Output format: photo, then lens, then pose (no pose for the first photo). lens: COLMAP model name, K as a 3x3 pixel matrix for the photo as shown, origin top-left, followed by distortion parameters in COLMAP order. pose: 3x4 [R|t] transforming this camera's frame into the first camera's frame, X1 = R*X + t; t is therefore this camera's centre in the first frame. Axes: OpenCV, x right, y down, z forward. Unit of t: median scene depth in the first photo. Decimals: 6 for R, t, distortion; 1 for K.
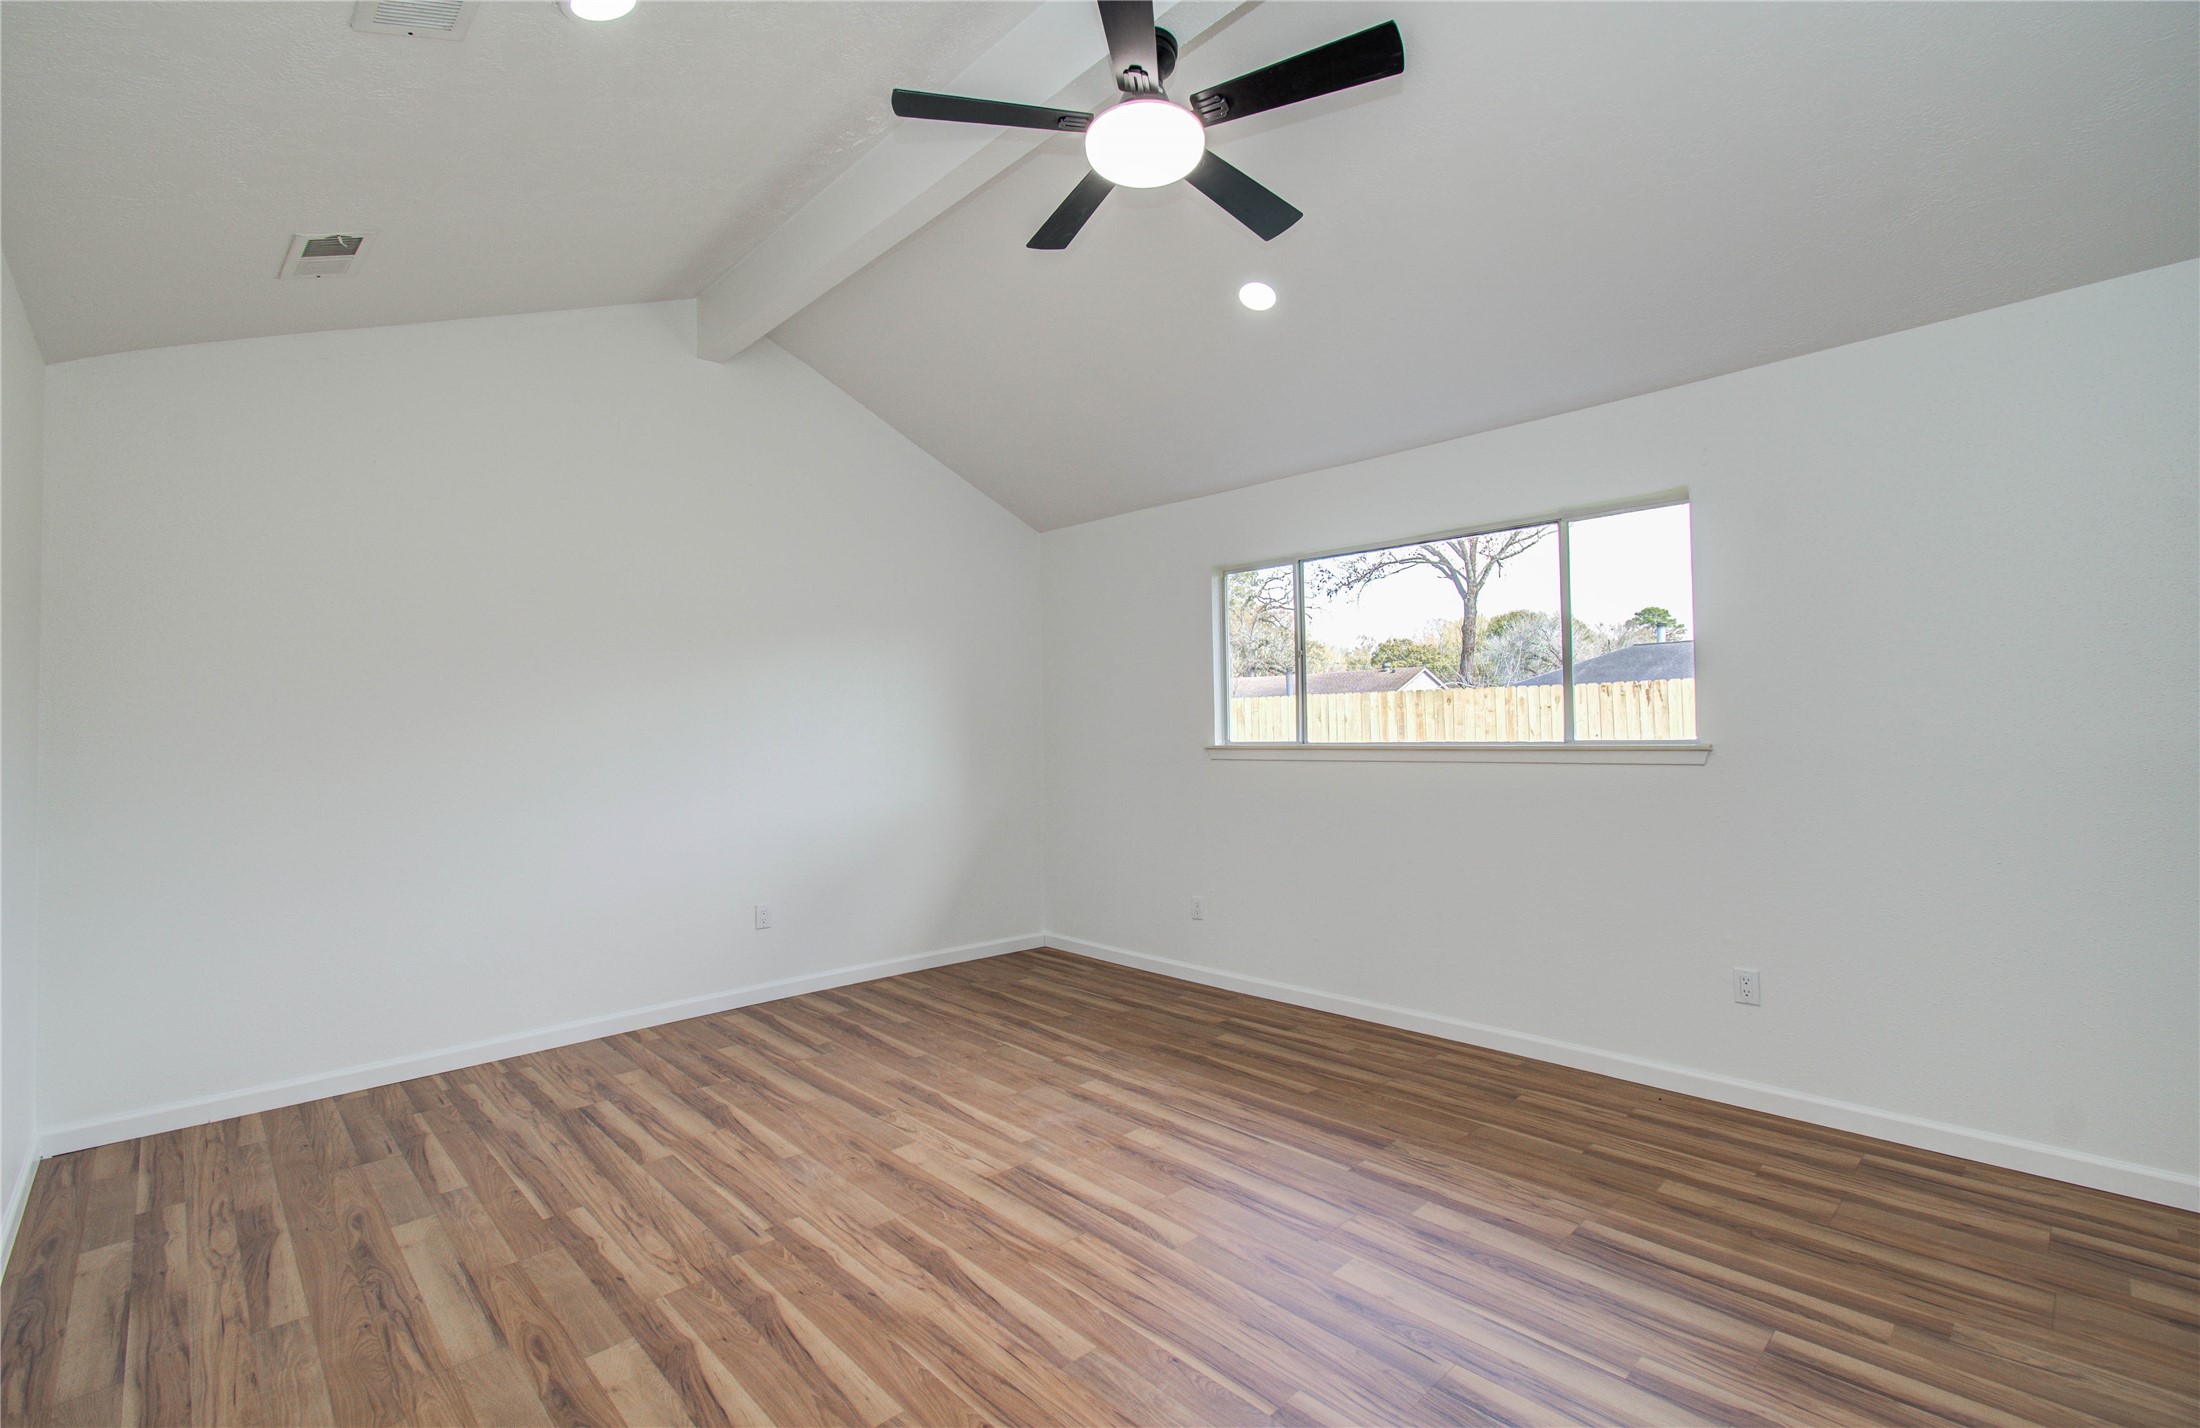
lens RADIAL K [[952.9, 0, 1101.7], [0, 952.9, 717.0], [0, 0, 1]] dist [-0.006974, -0.000646]
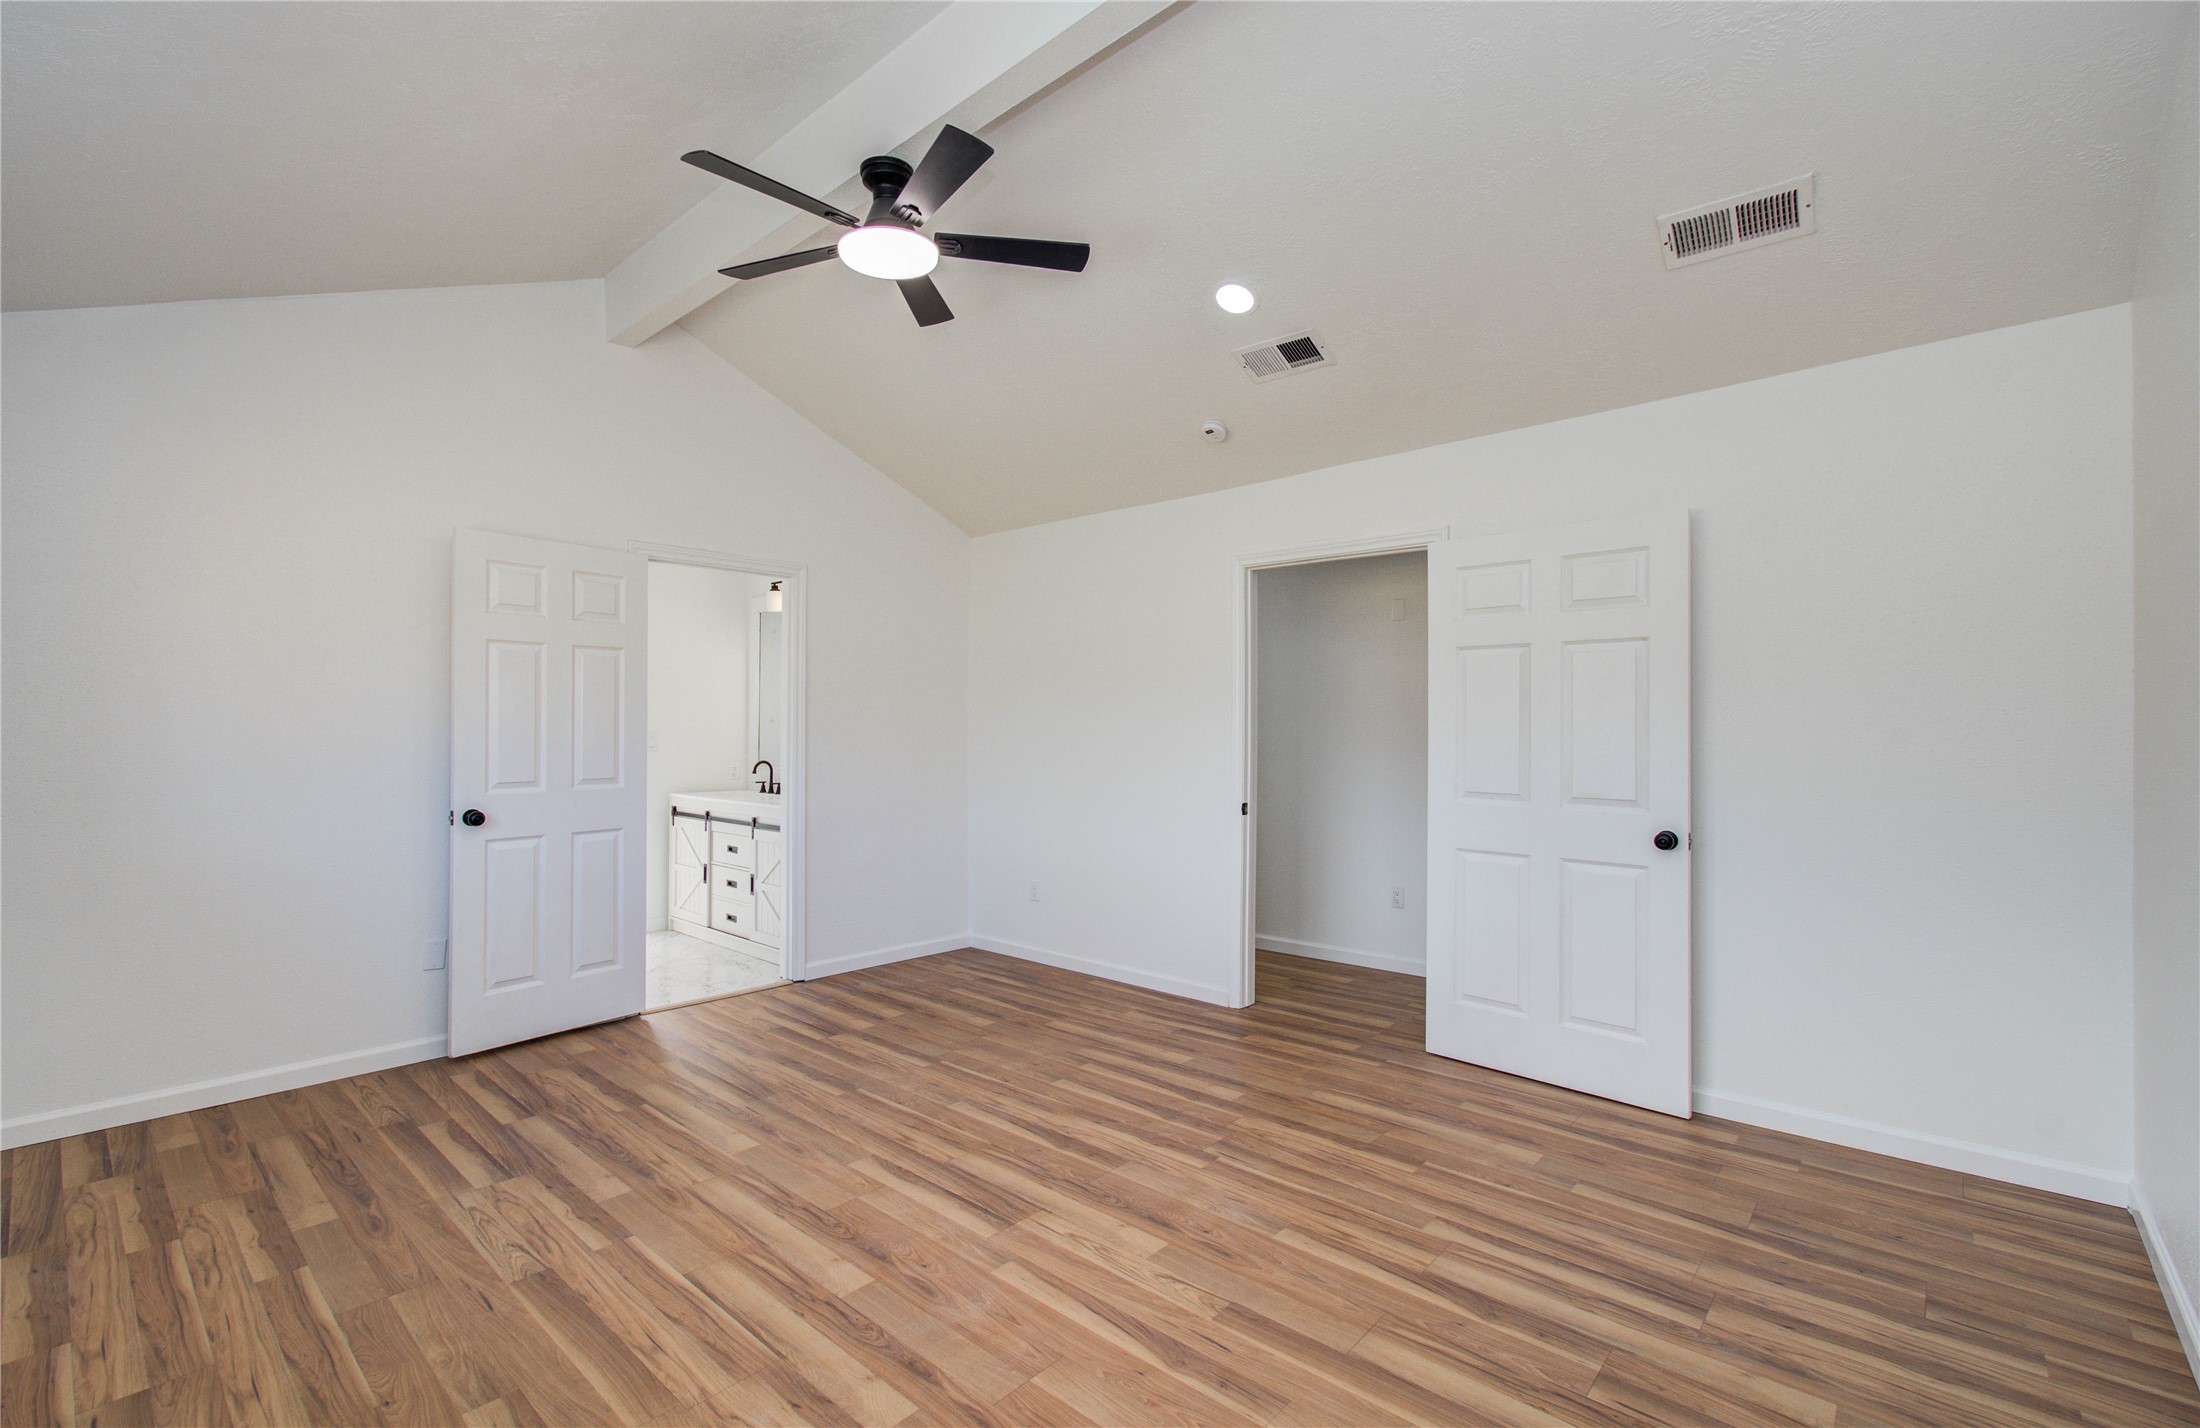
lens RADIAL K [[952.9, 0, 1097.7], [0, 952.9, 720.8], [0, 0, 1]] dist [-0.006974, -0.000646]
pose [[-0.997255, 0.008122, -0.073601, -0.112383], [0.009871, 0.999677, -0.023422, 0.025800], [0.073387, -0.024084, -0.997013, 1.976218]]
